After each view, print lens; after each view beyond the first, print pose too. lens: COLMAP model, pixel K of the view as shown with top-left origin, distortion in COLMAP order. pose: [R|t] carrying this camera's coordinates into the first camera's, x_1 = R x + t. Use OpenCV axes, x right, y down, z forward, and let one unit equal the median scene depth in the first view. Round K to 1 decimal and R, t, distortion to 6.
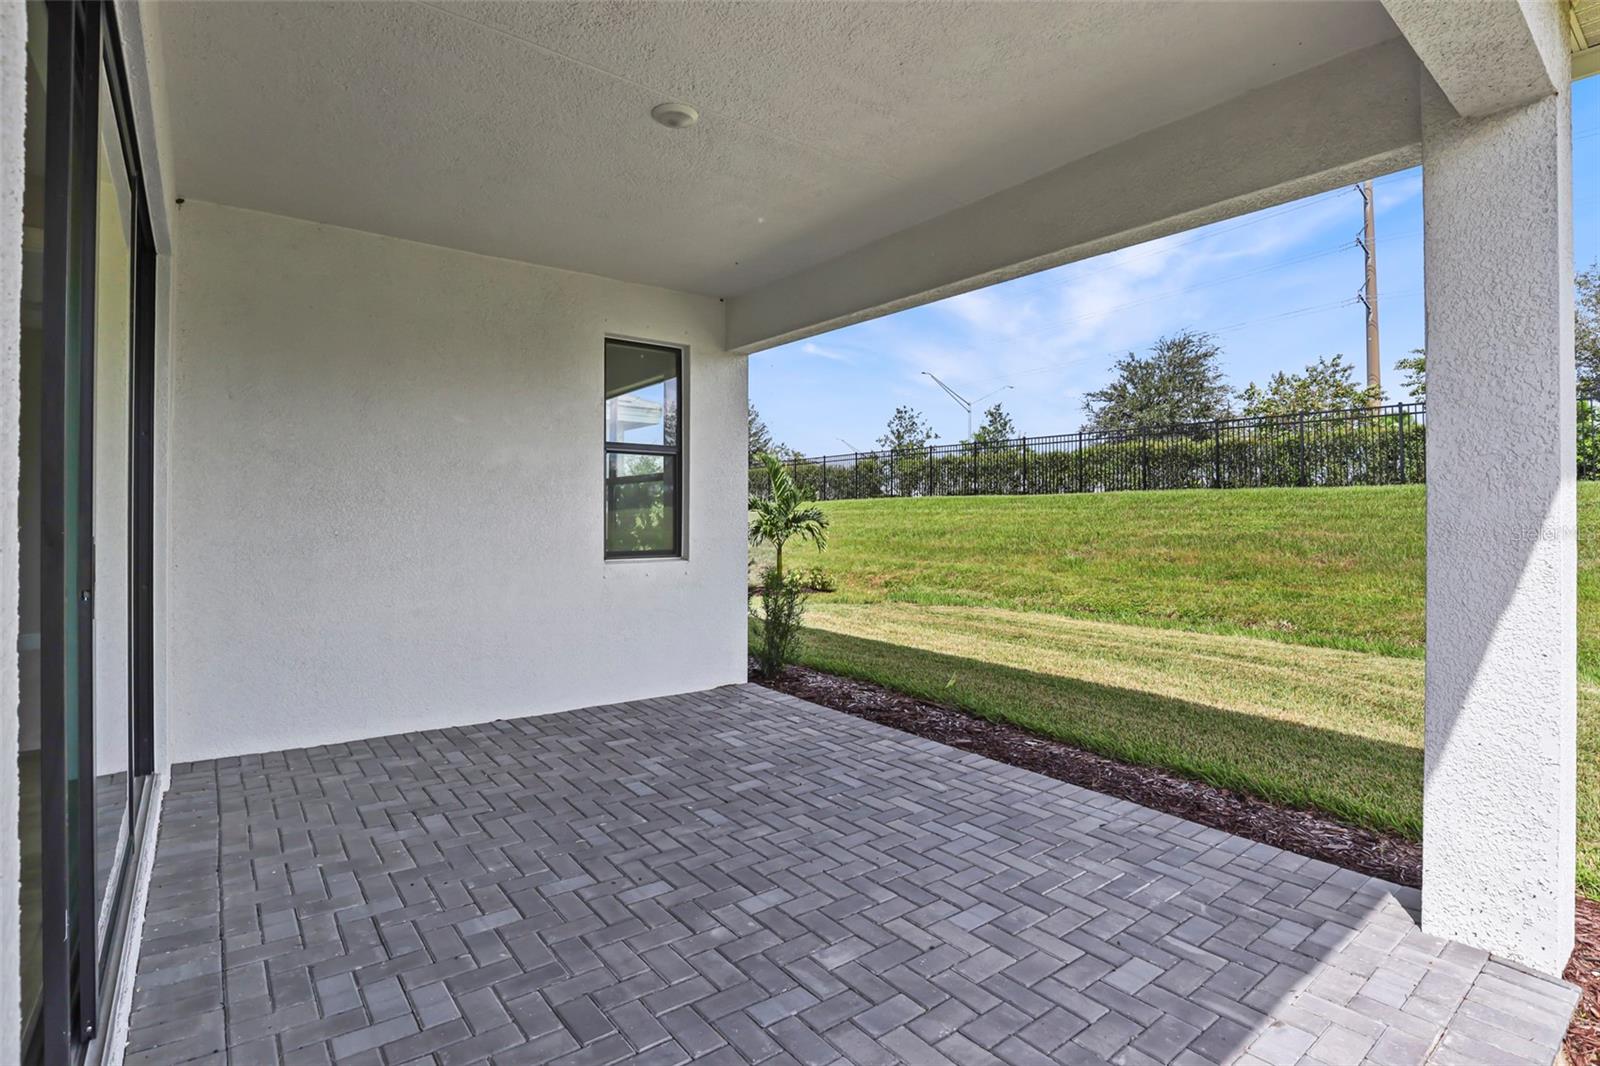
lens RADIAL K [[756.6, 0, 804.4], [0, 756.6, 522.9], [0, 0, 1]] dist [-0.028224, 0.000499]
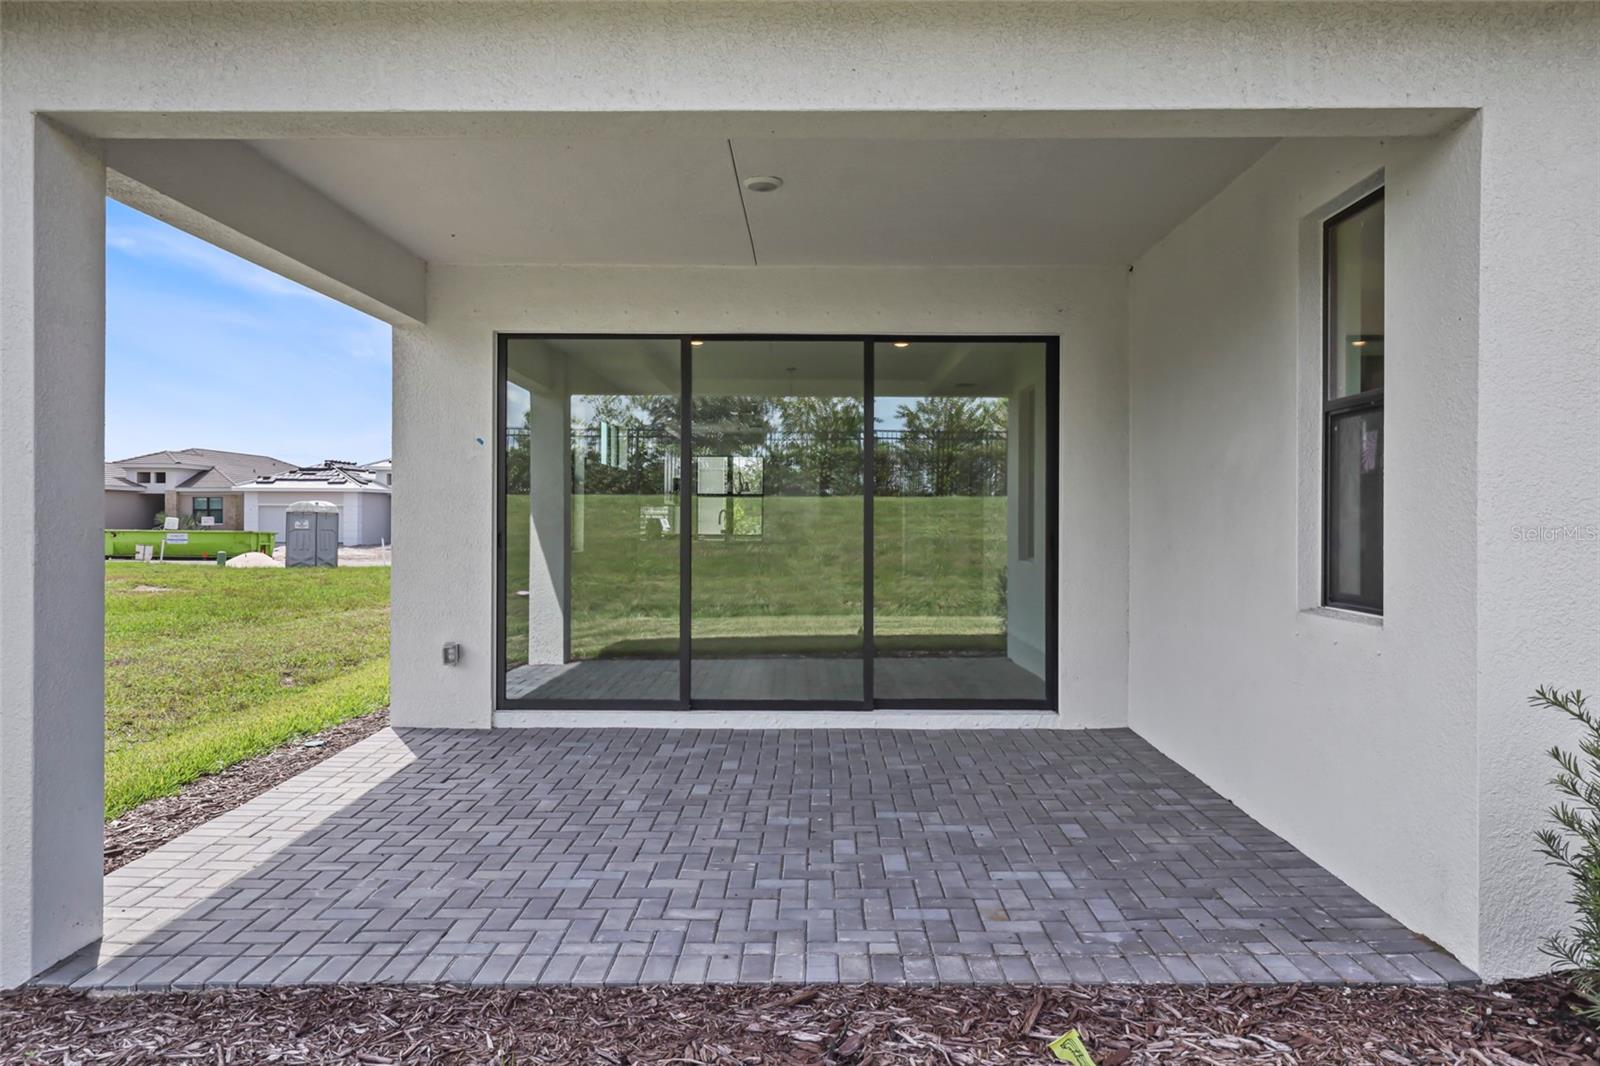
lens RADIAL K [[1094.9, 0, 802.4], [0, 1094.9, 525.0], [0, 0, 1]] dist [0.001805, 0.003392]
pose [[-0.633208, 0.000083, -0.773982, 0.825236], [-0.012461, 0.999869, 0.010302, -0.021089], [0.773881, 0.016168, -0.633124, 1.588539]]
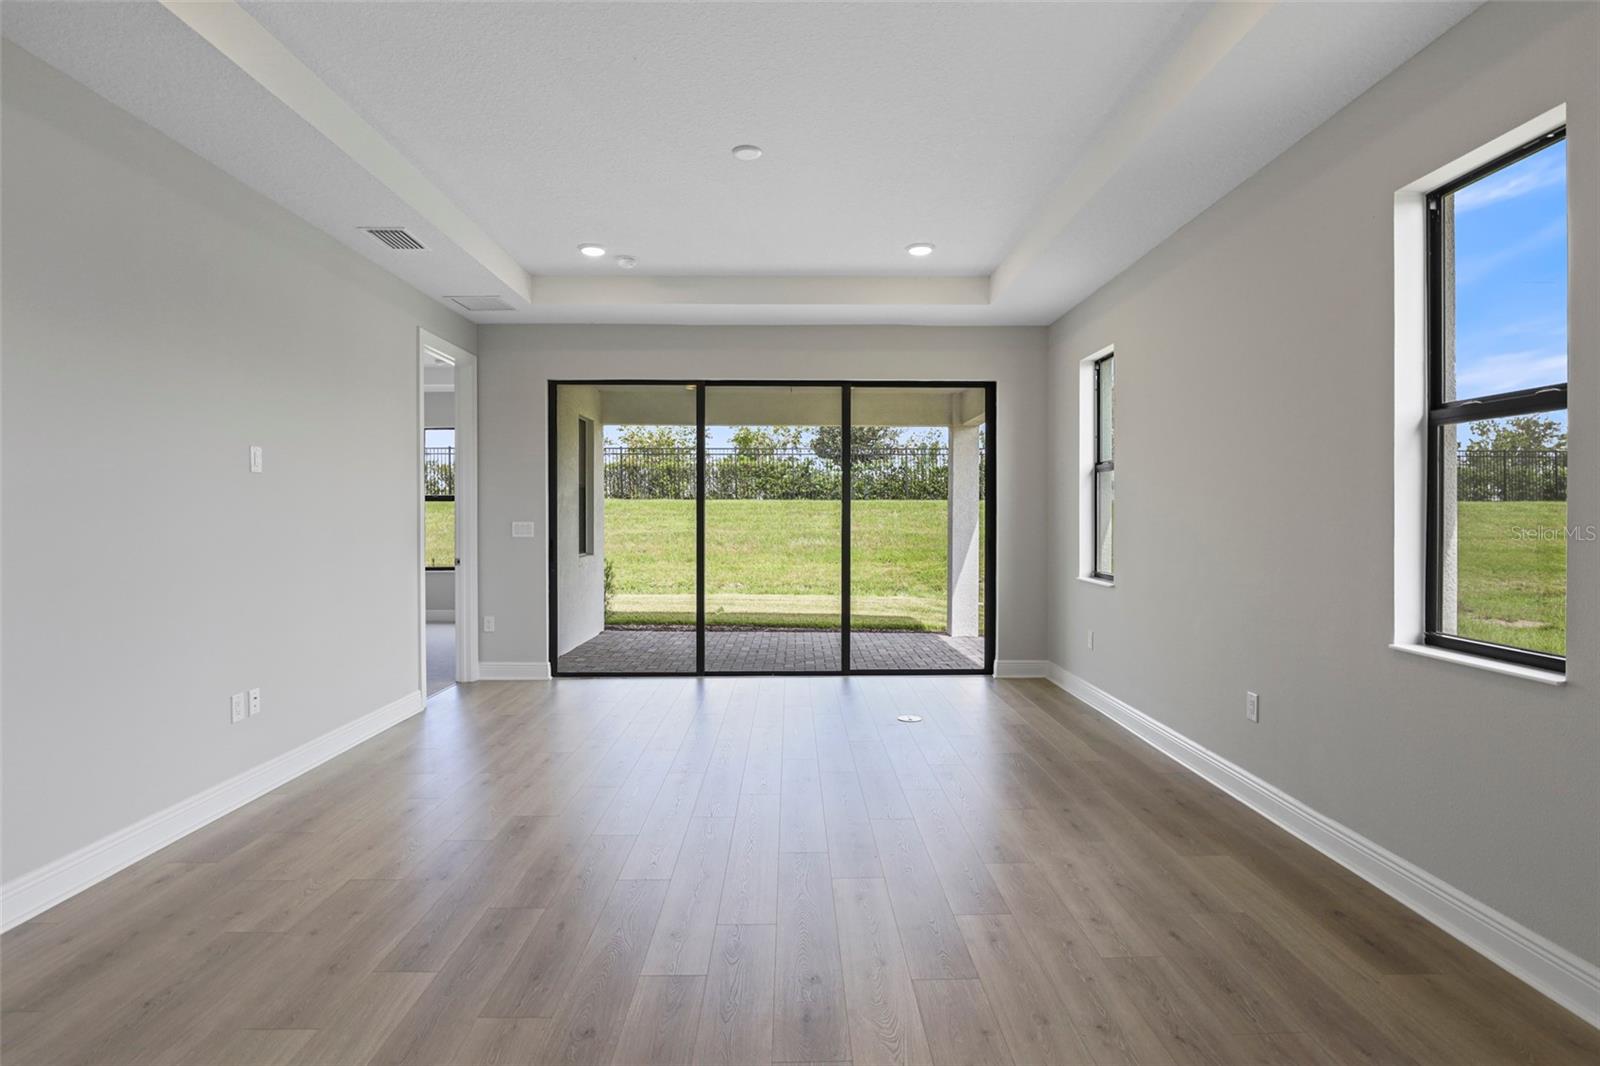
lens RADIAL K [[808.0, 0, 803.7], [0, 808.0, 523.1], [0, 0, 1]] dist [-0.034858, 0.008905]
pose [[0.605368, -0.008780, 0.795897, -1.652905], [0.008070, 0.999955, 0.004893, -0.028271], [-0.795905, 0.003461, 0.605412, -0.515677]]
